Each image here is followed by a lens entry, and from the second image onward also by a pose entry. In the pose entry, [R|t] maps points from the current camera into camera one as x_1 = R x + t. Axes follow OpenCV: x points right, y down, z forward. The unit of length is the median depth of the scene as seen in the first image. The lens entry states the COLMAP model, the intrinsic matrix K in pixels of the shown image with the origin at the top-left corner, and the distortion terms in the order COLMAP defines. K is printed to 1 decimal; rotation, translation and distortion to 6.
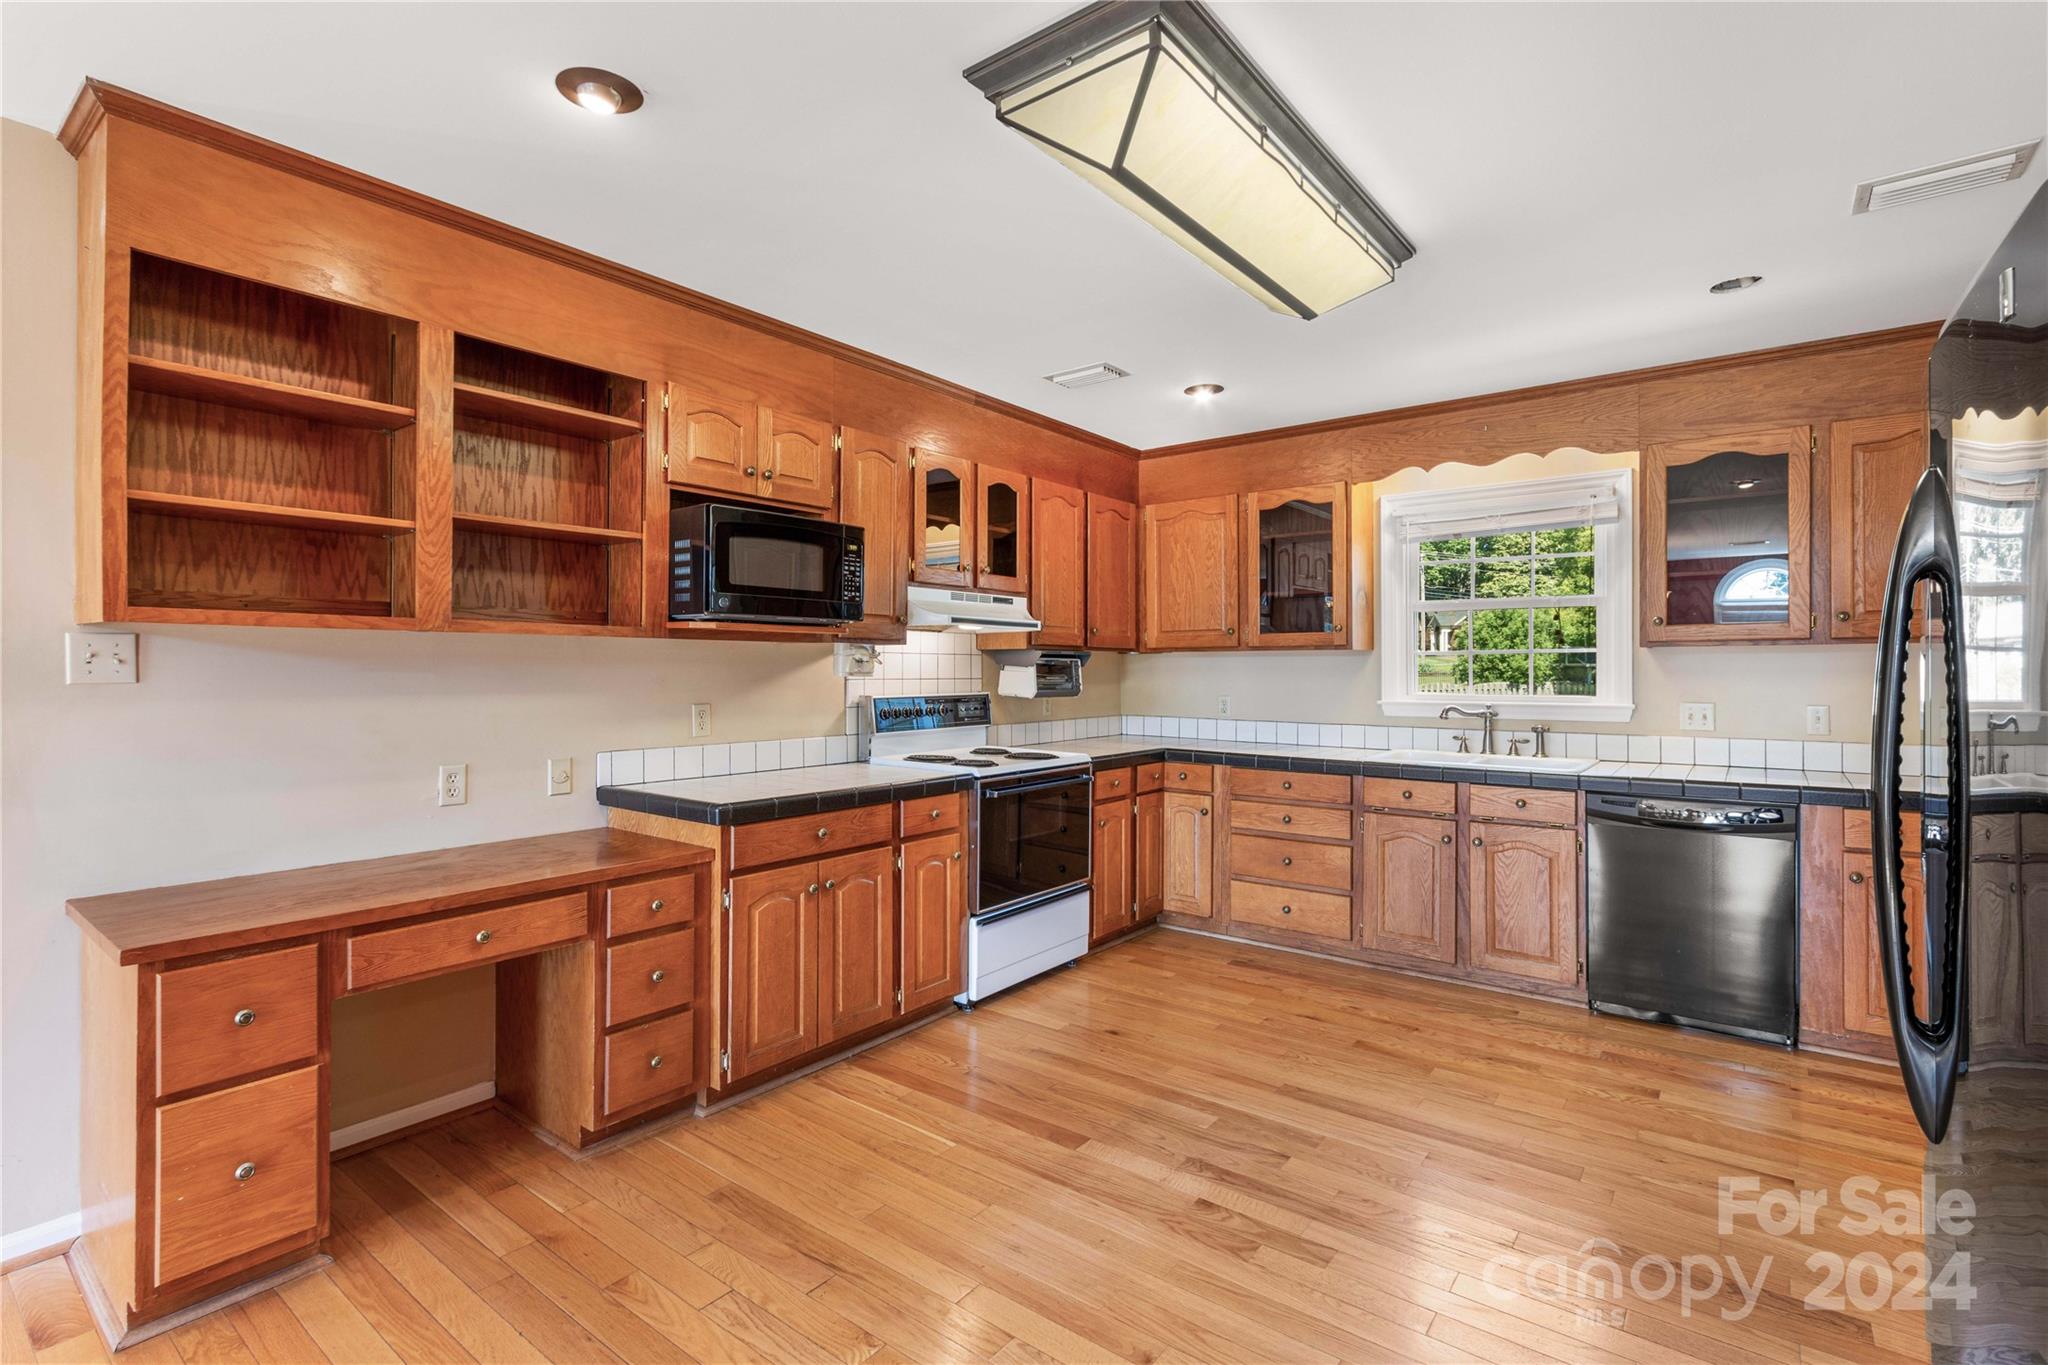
lens RADIAL K [[947.3, 0, 1021.0], [0, 947.3, 667.6], [0, 0, 1]] dist [0.001331, 0.000186]
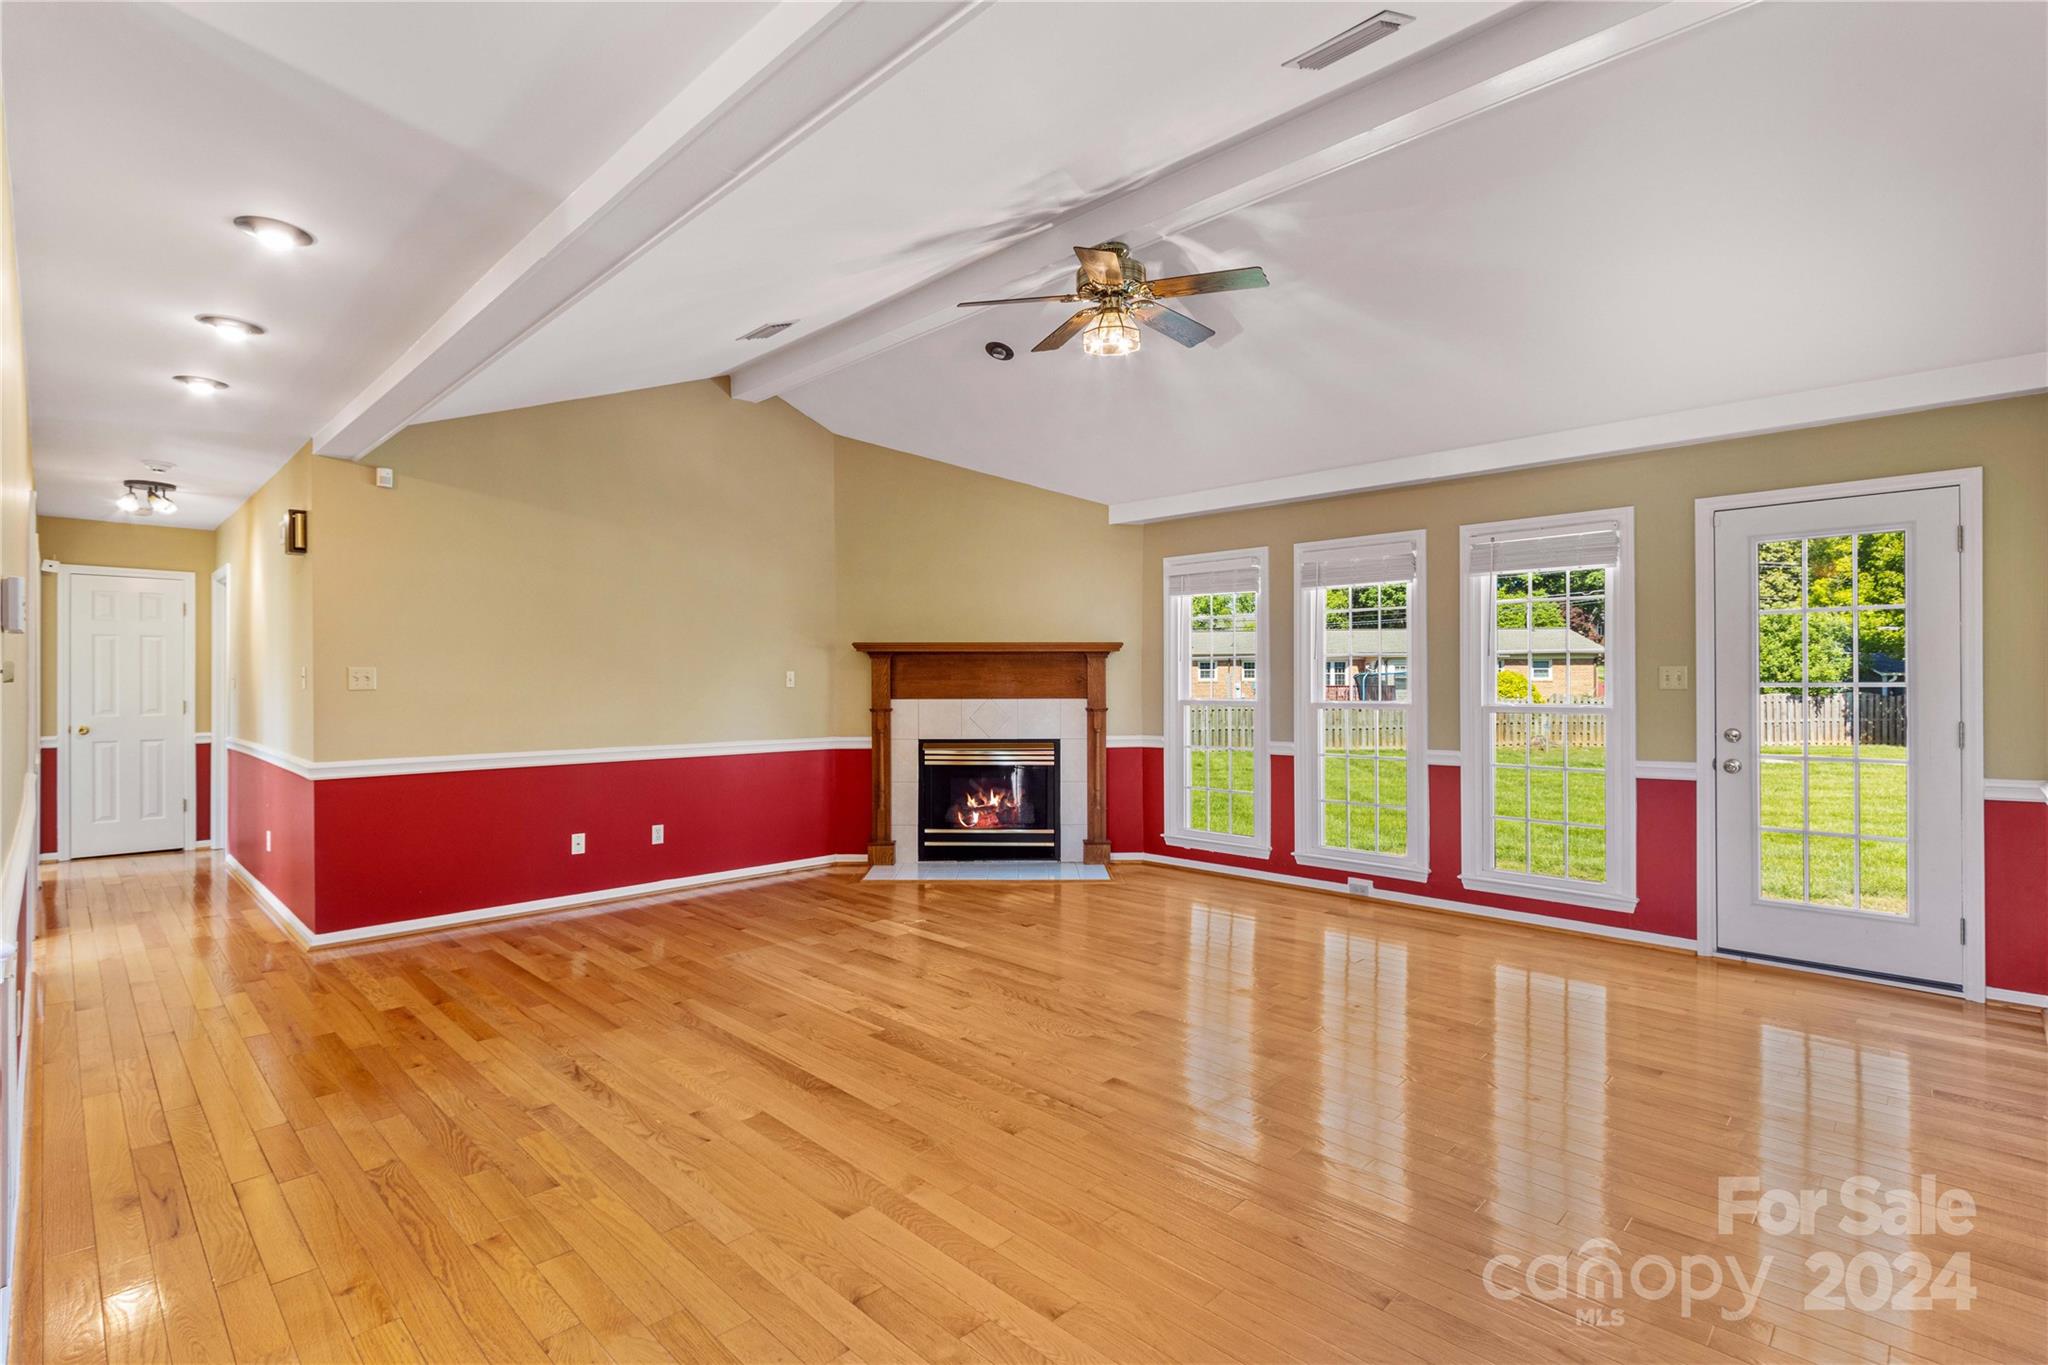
lens RADIAL K [[947.3, 0, 1021.1], [0, 947.3, 685.0], [0, 0, 1]] dist [0.001331, 0.000186]
pose [[0.993033, -0.003394, -0.117788, -0.789632], [0.003925, 0.999983, 0.004272, -0.000682], [0.117771, -0.004705, 0.993030, 0.404494]]
